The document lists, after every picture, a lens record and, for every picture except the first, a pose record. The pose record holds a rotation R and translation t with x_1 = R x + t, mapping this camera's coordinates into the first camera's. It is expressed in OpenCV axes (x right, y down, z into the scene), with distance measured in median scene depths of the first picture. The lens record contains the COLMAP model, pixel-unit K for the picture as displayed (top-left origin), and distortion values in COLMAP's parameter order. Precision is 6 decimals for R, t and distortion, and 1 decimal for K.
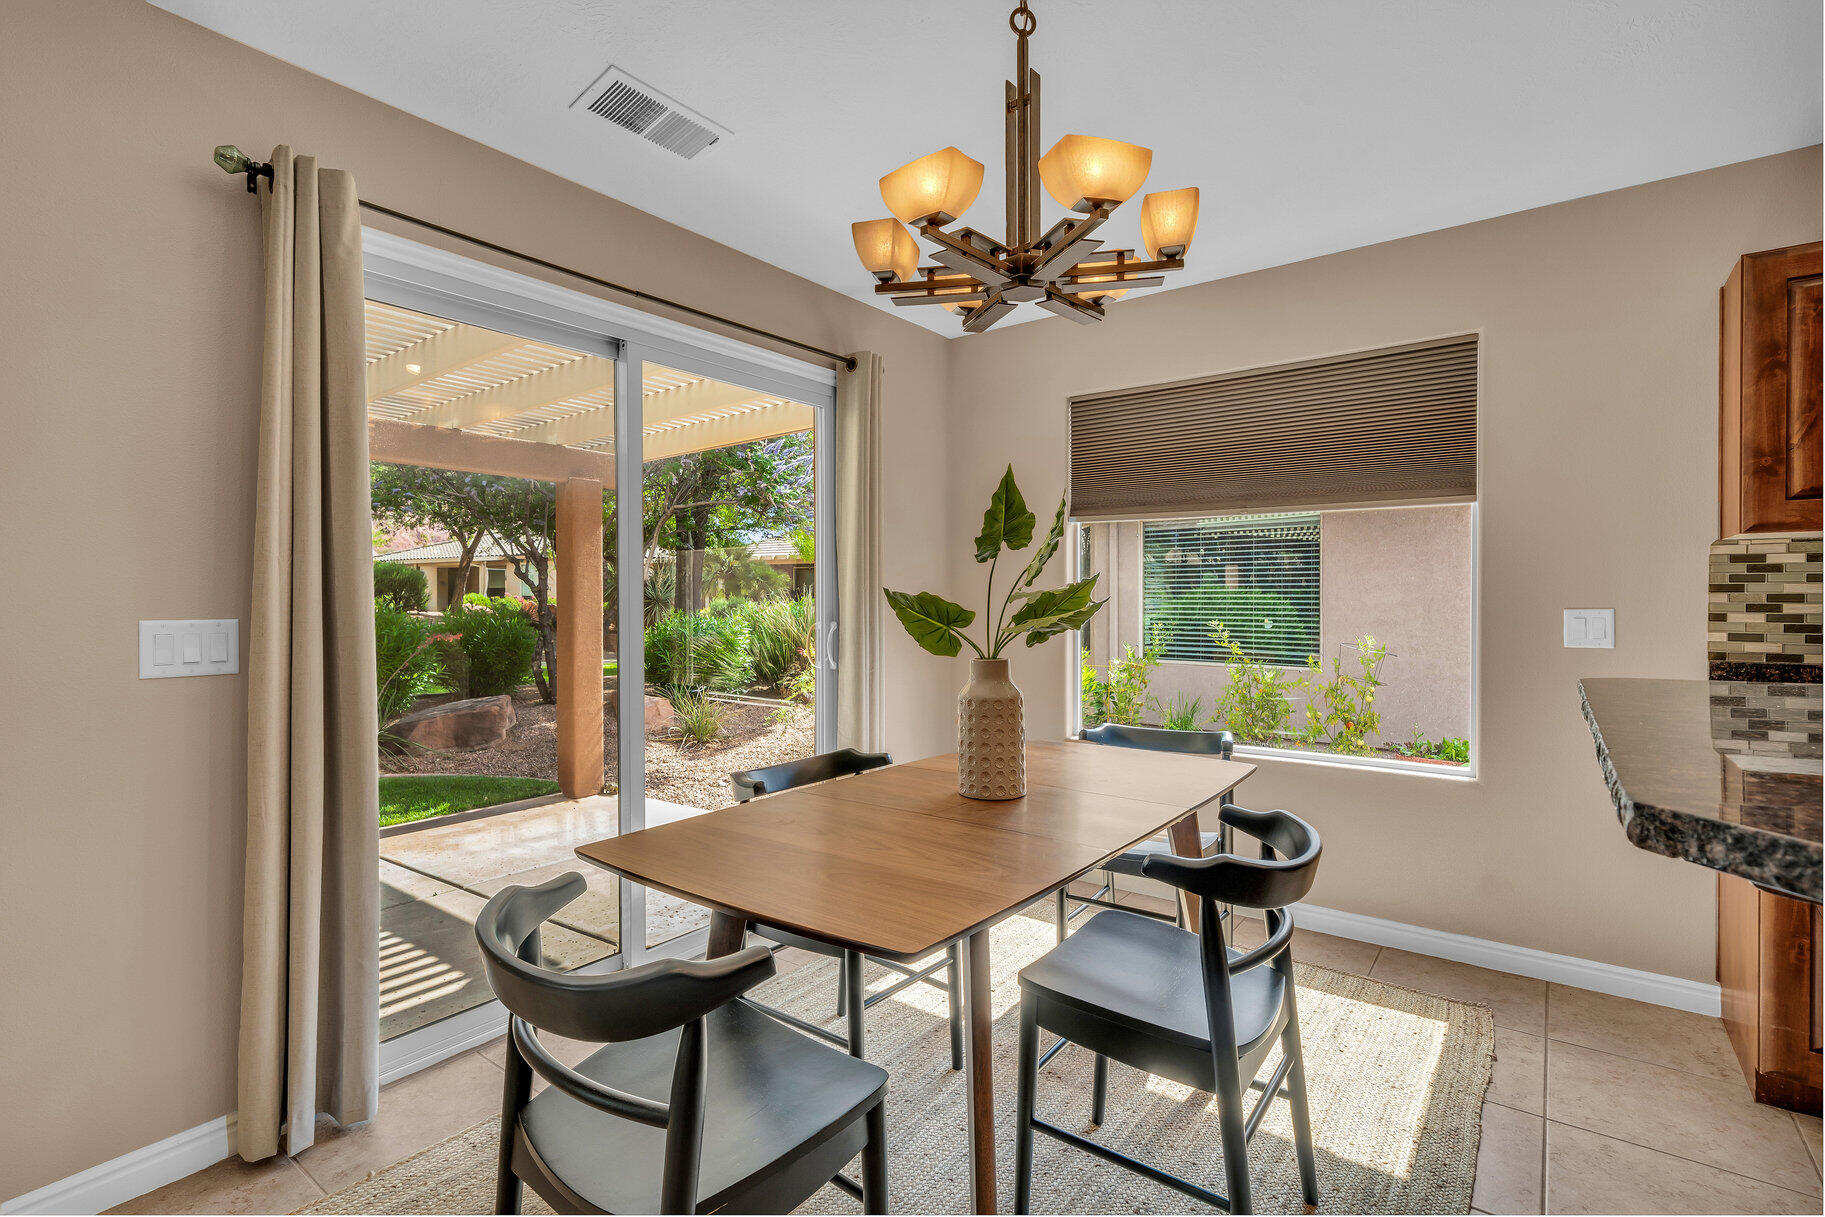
lens RADIAL K [[859.7, 0, 900.3], [0, 859.7, 606.5], [0, 0, 1]] dist [-0.001726, 0.000938]
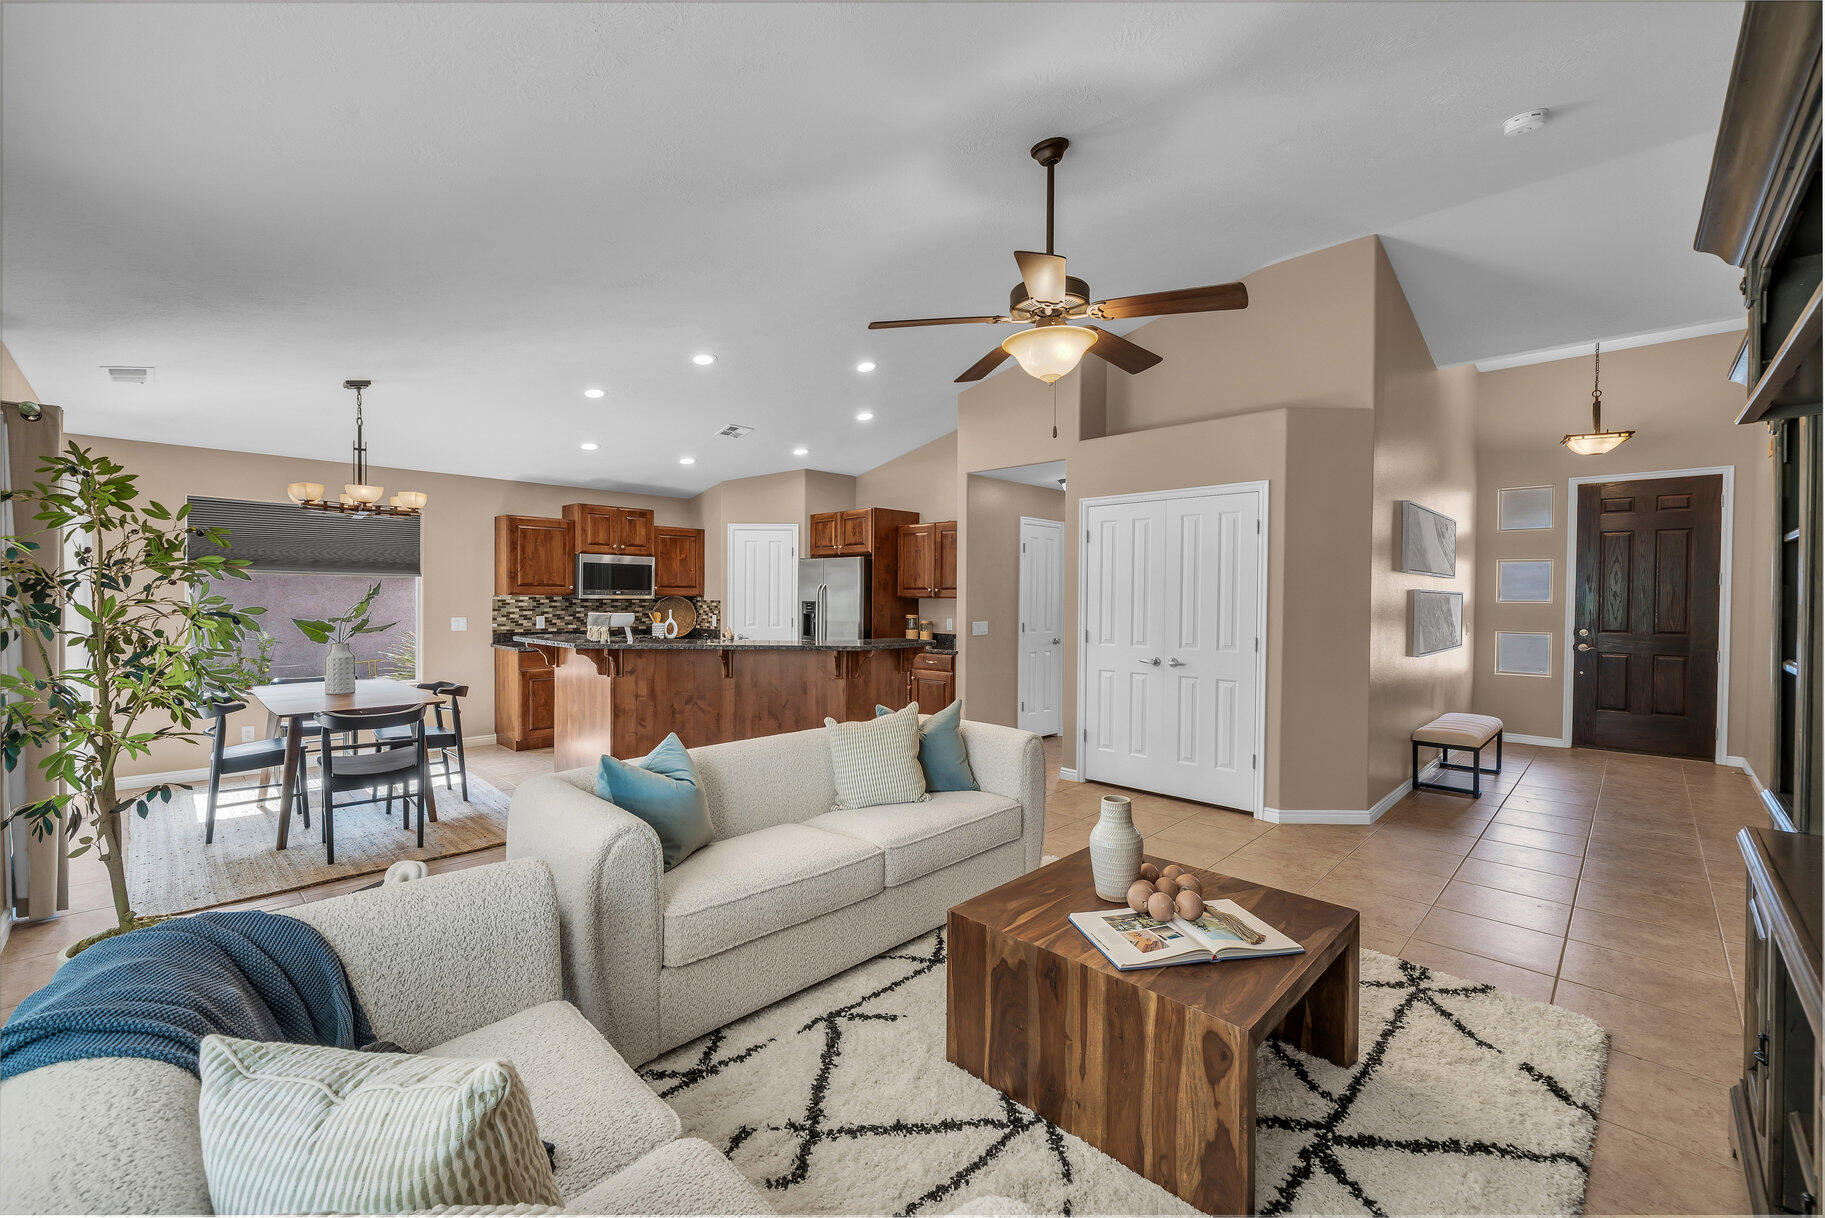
lens RADIAL K [[744.9, 0, 896.8], [0, 744.9, 605.3], [0, 0, 1]] dist [0.000048, -0.000266]
pose [[0.131764, -0.011343, 0.991216, -1.662896], [-0.000105, 0.999934, 0.011457, -0.073345], [-0.991281, -0.001613, 0.131754, -0.884767]]
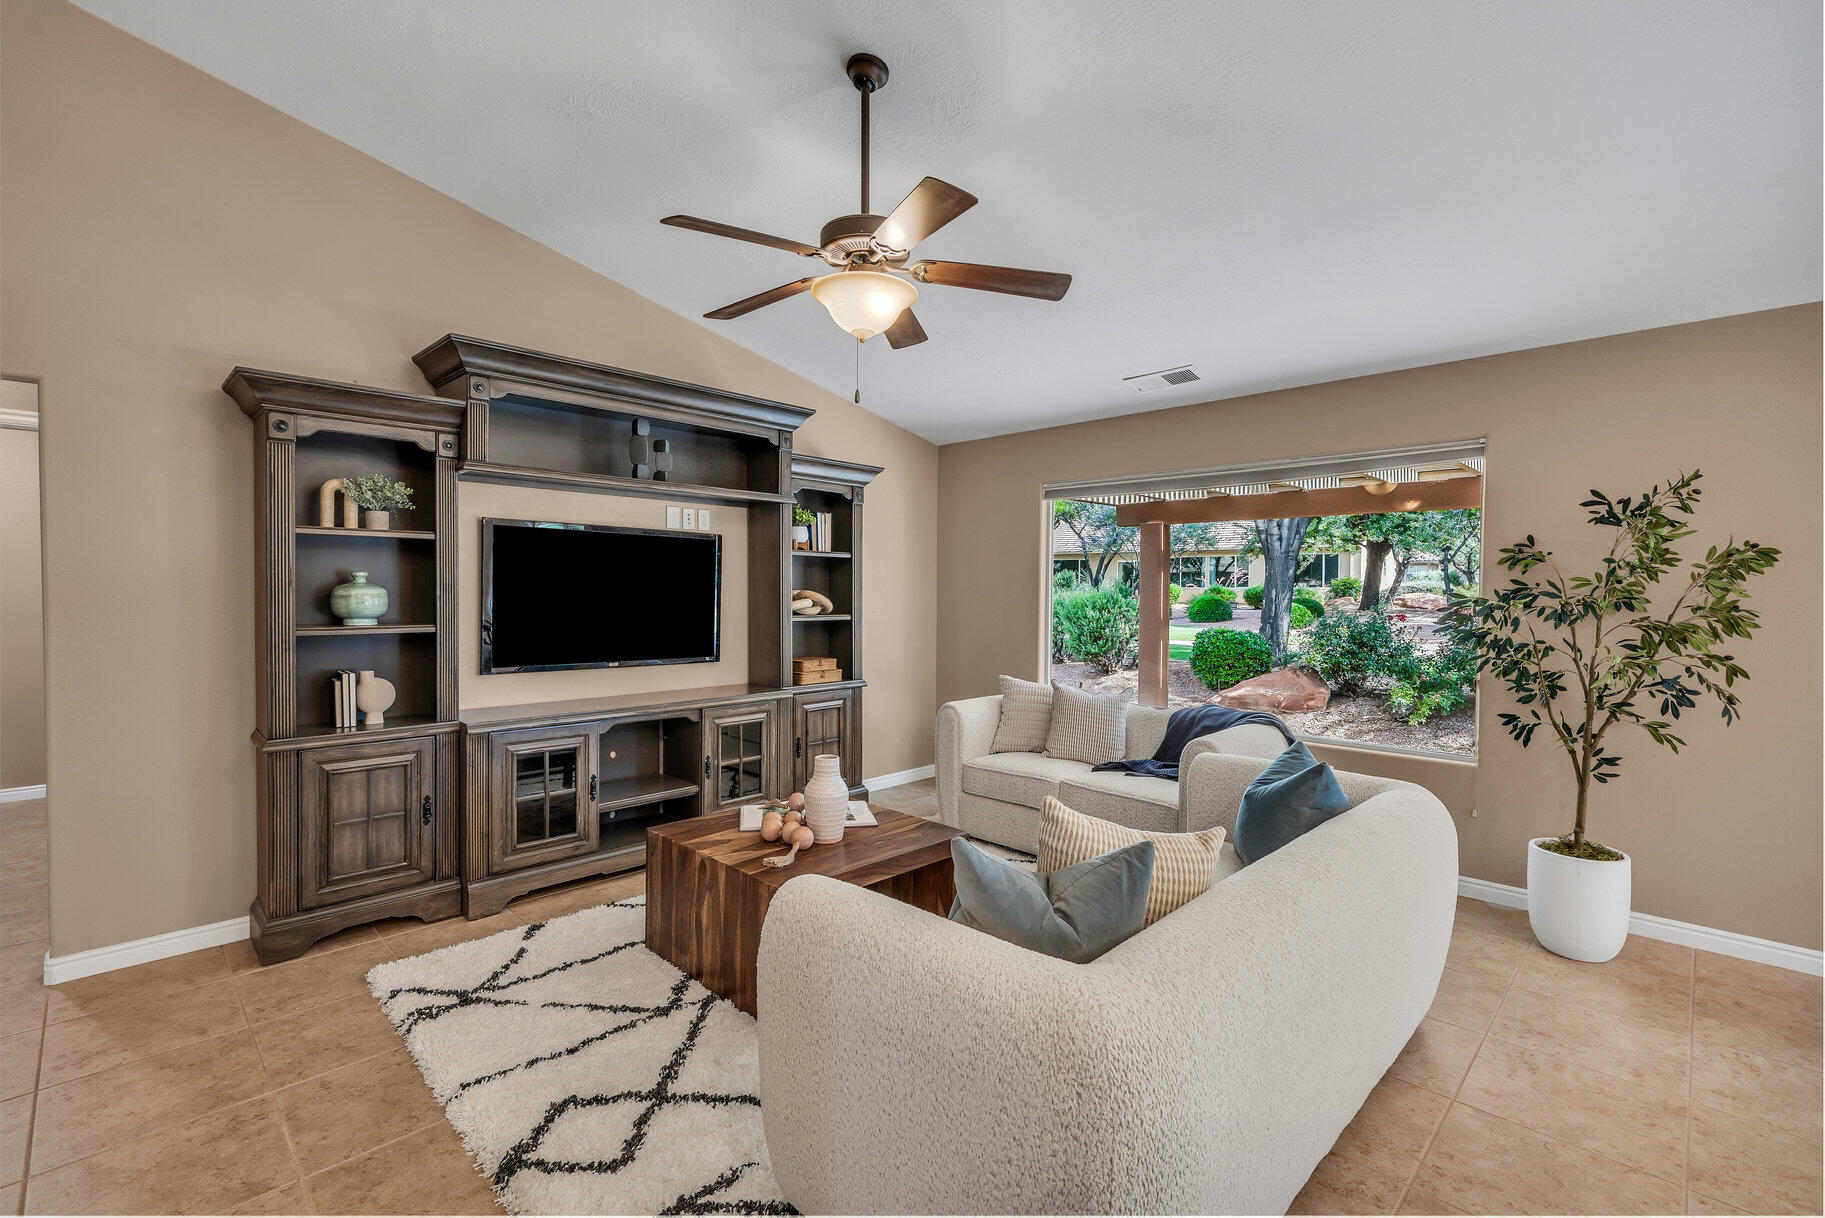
lens RADIAL K [[807.8, 0, 898.3], [0, 807.8, 605.6], [0, 0, 1]] dist [0.001931, -0.000467]
pose [[-0.130934, 0.021782, -0.991152, 0.532876], [-0.010220, 0.999676, 0.023319, -0.070612], [0.991338, 0.013183, -0.130669, -0.775341]]
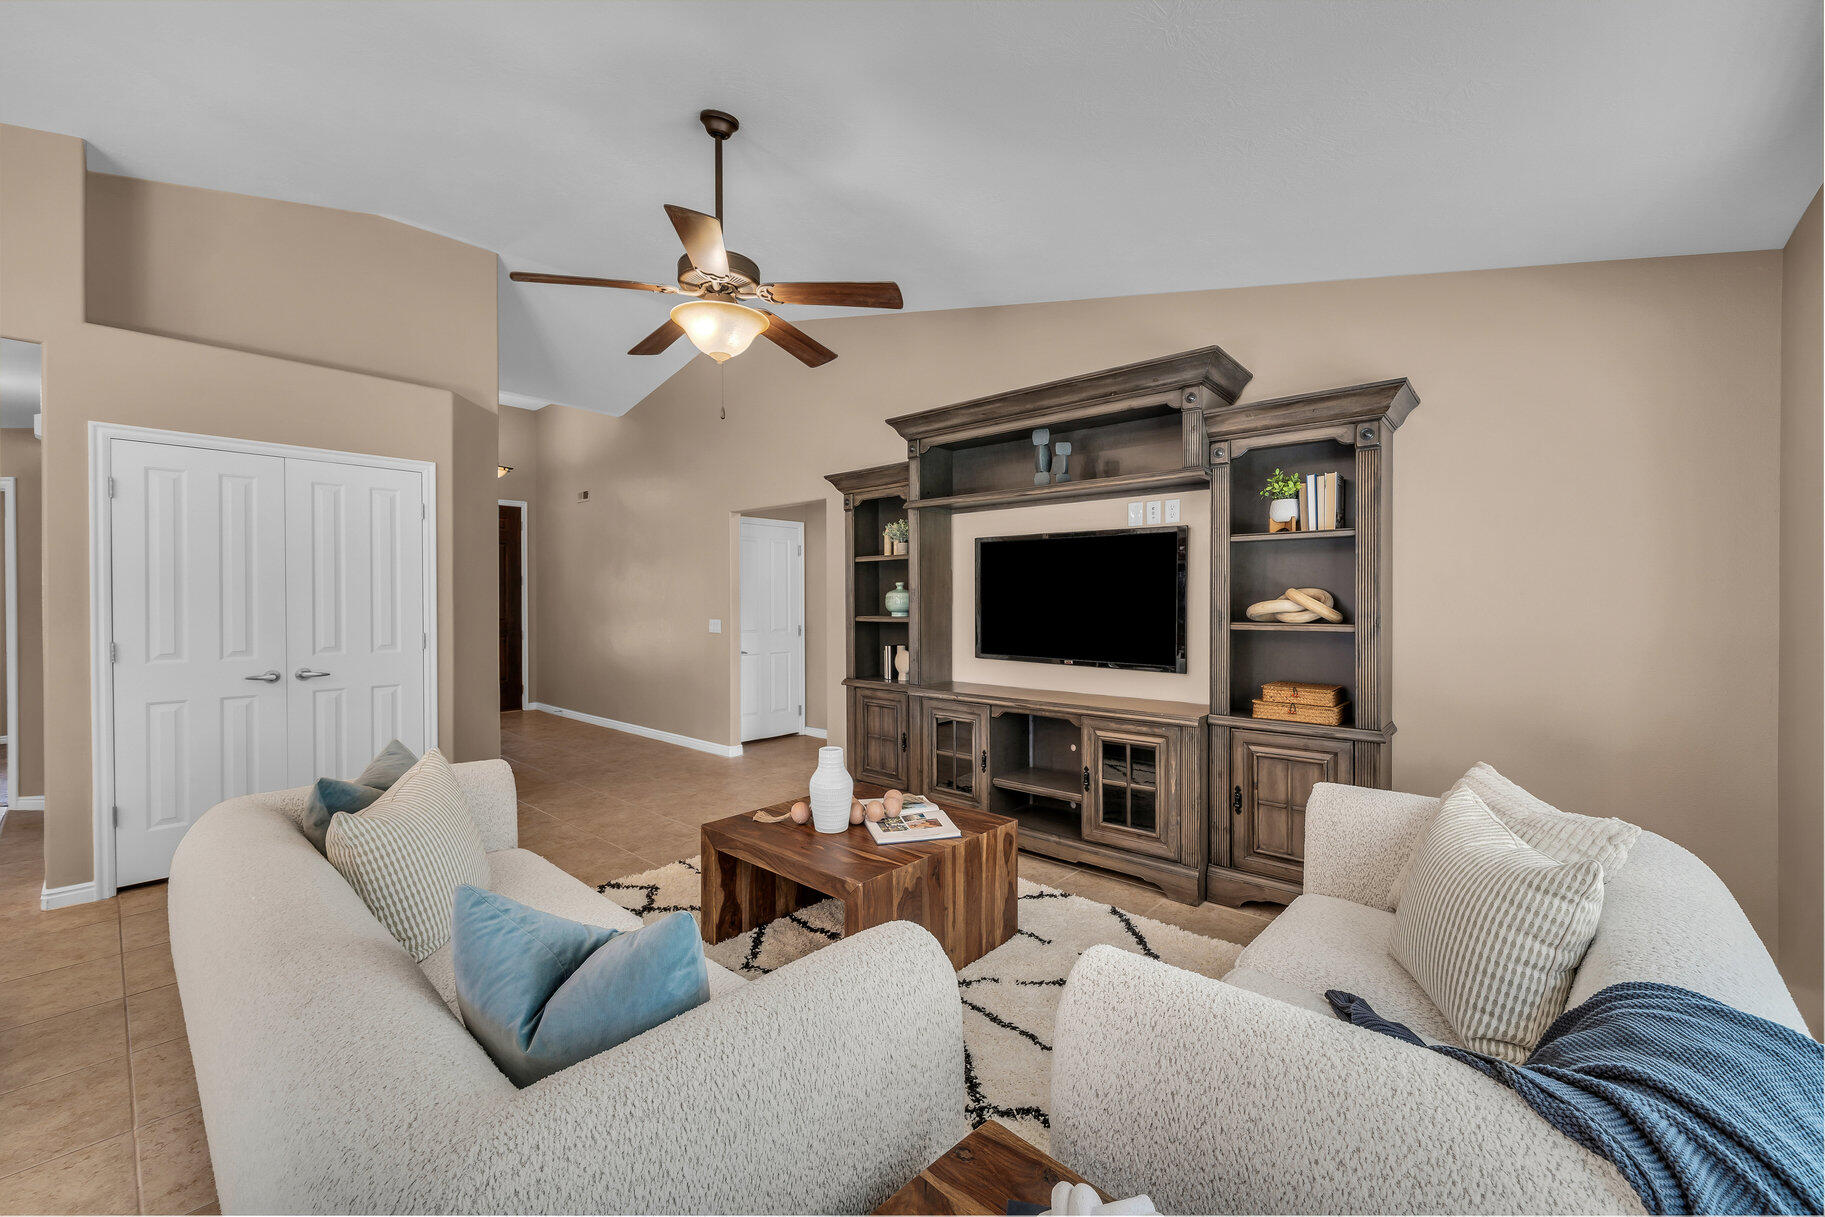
lens RADIAL K [[733.4, 0, 896.0], [0, 733.4, 606.5], [0, 0, 1]] dist [-0.001333, -0.000027]
pose [[-0.996650, 0.004378, 0.081663, -0.864364], [0.005554, 0.999884, 0.014171, -0.049235], [-0.081591, 0.014577, -0.996559, 0.092585]]
